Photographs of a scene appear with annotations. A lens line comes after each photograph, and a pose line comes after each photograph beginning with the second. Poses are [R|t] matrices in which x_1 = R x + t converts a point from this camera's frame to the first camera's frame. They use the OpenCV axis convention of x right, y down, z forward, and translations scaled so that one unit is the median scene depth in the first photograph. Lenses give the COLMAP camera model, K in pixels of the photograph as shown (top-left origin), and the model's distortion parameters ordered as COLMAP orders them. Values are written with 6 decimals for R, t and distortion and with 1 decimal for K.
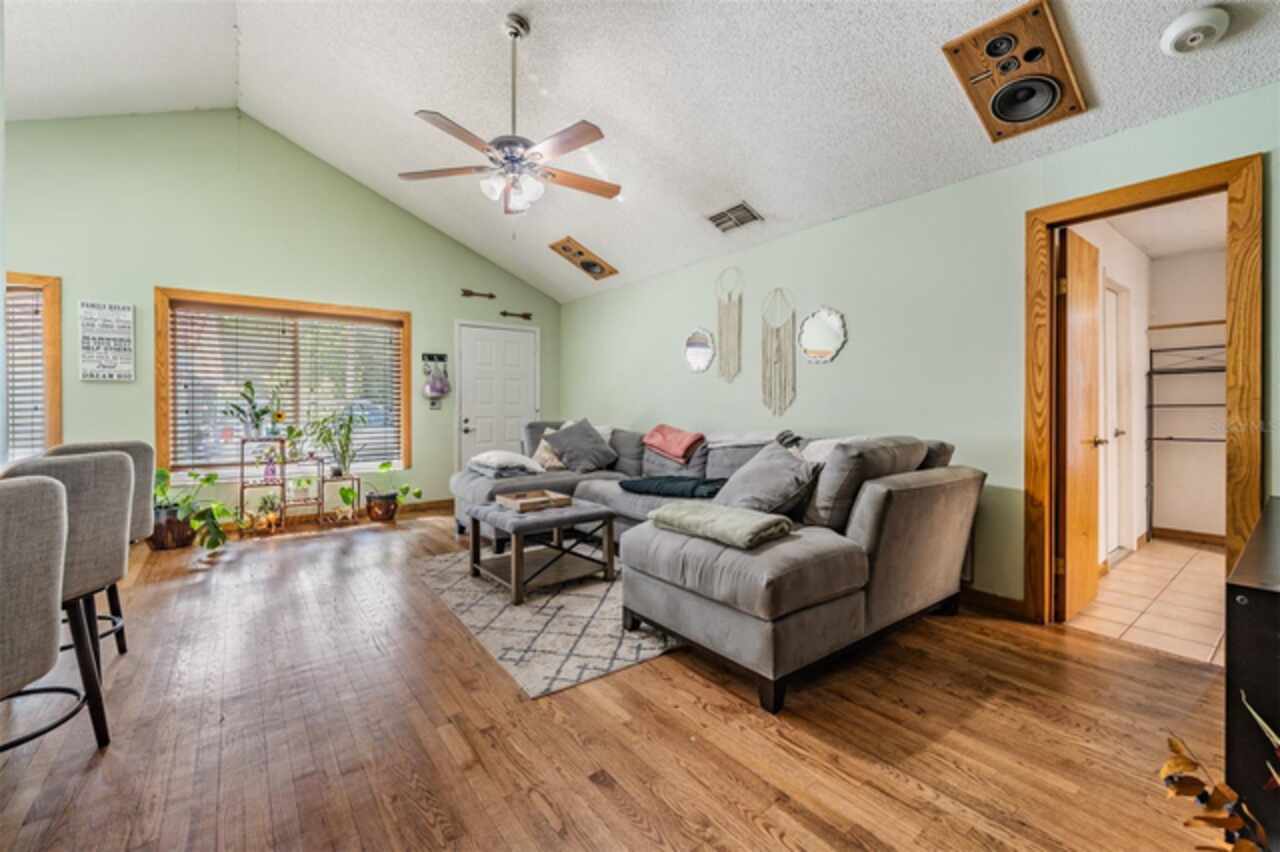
lens RADIAL K [[528.3, 0, 648.8], [0, 528.3, 406.6], [0, 0, 1]] dist [0.001782, 0.000203]
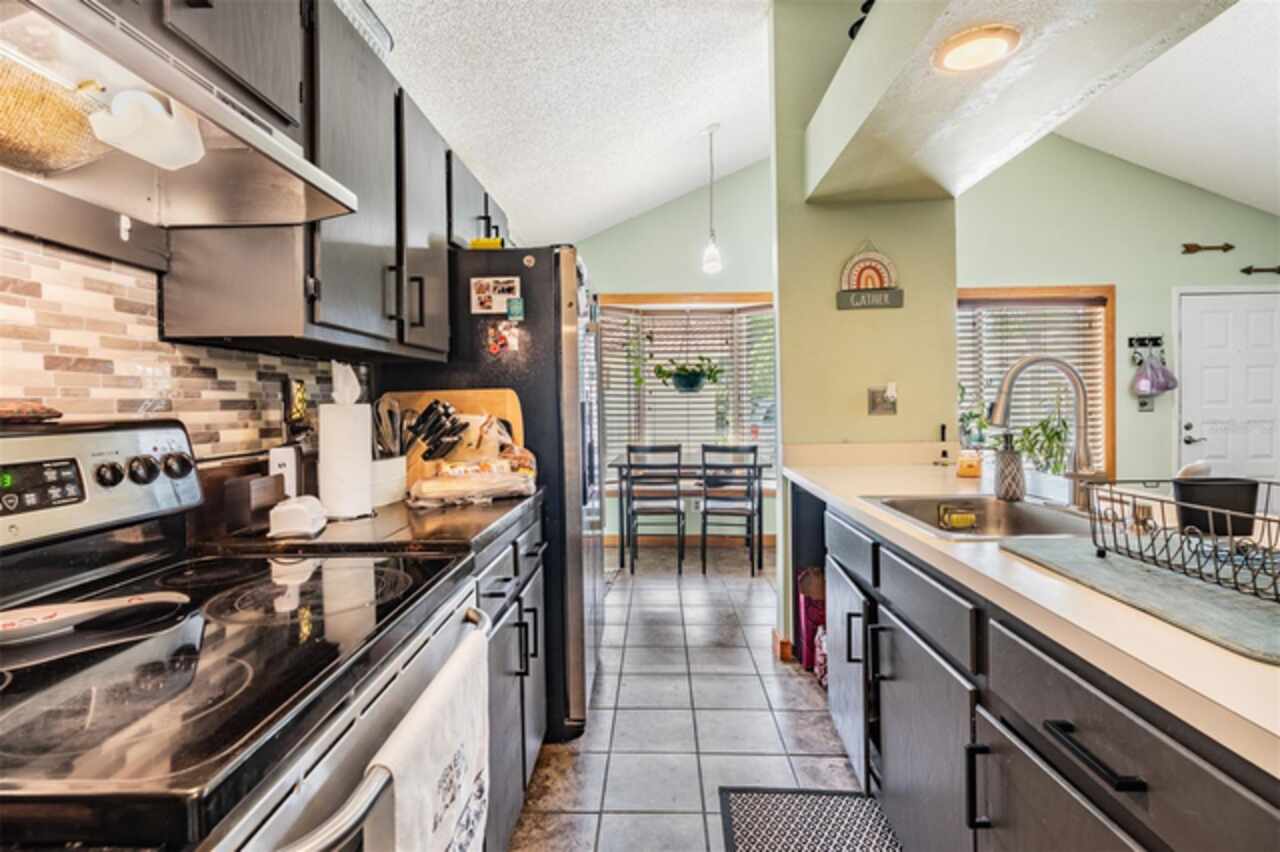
lens RADIAL K [[599.6, 0, 627.6], [0, 599.6, 404.2], [0, 0, 1]] dist [0.003804, -0.000339]
pose [[0.759808, -0.003170, -0.650140, -0.518020], [0.011173, 0.999904, 0.008182, -0.025486], [0.650052, -0.013480, 0.759770, -0.153174]]
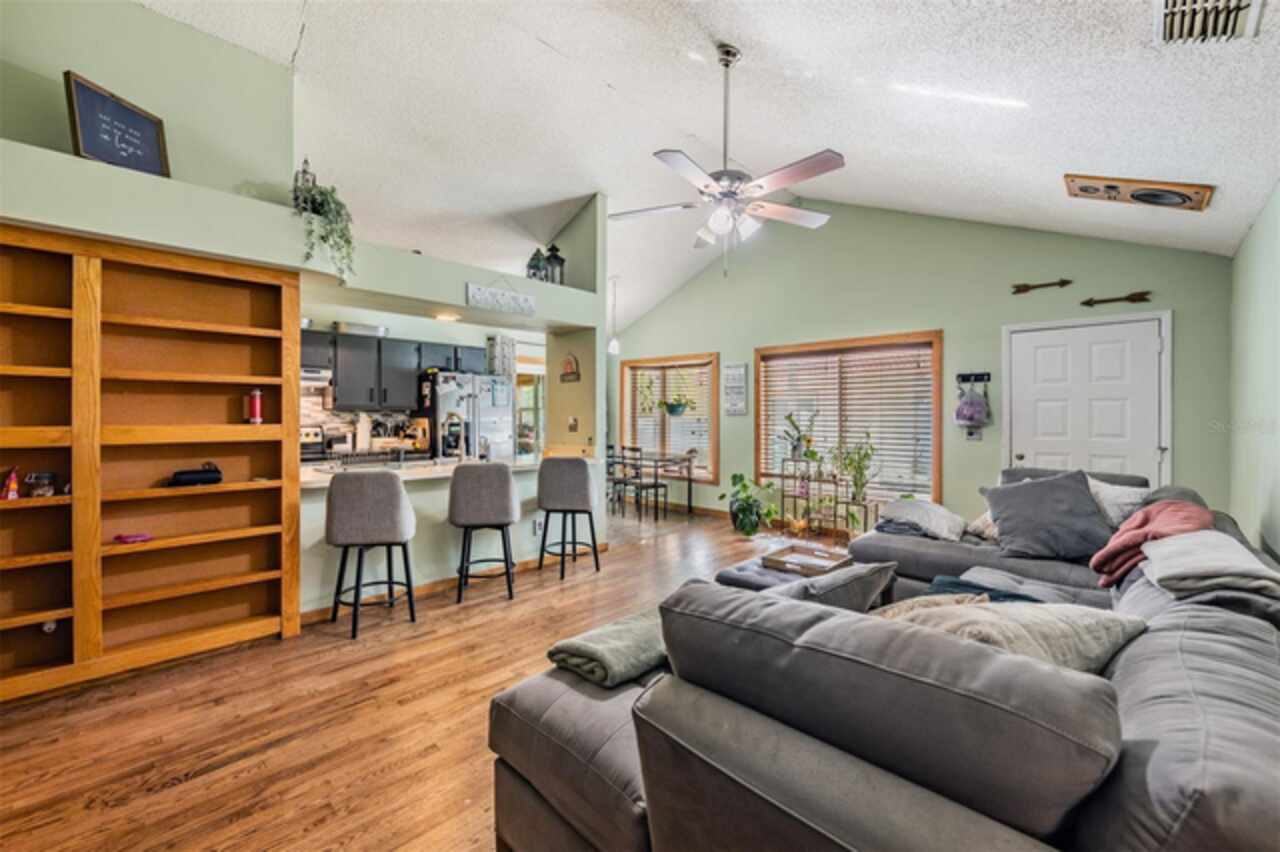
lens RADIAL K [[528.3, 0, 630.6], [0, 528.3, 416.4], [0, 0, 1]] dist [0.001782, 0.000203]
pose [[0.135261, 0.006854, -0.990786, 0.437629], [-0.000828, 0.999977, 0.006805, -0.047501], [0.990810, -0.000100, 0.135263, 0.449139]]
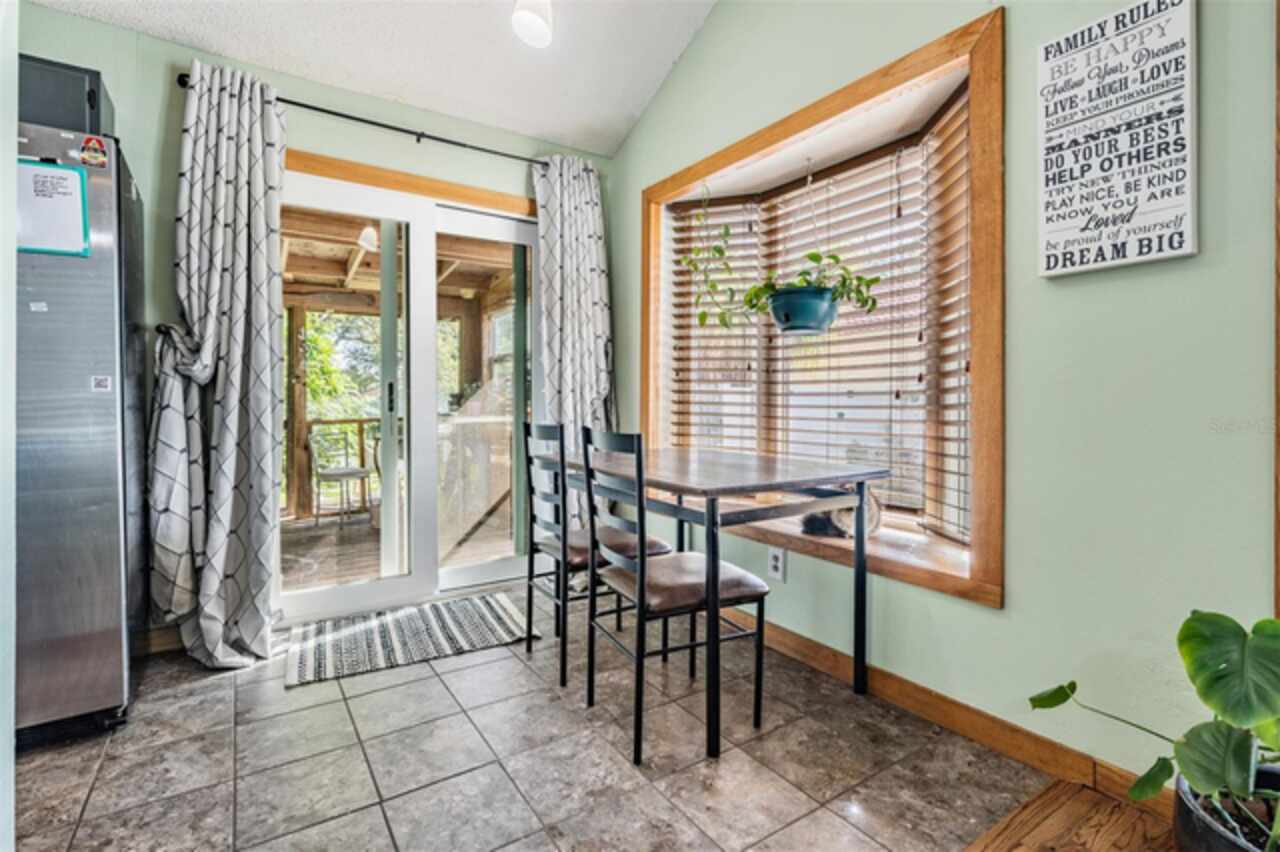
lens RADIAL K [[599.6, 0, 630.6], [0, 599.6, 405.4], [0, 0, 1]] dist [0.003804, -0.000339]
pose [[-0.071902, 0.005288, -0.997398, -0.601174], [0.000094, 0.999986, 0.005295, 0.026757], [0.997412, 0.000287, -0.071902, 0.686969]]
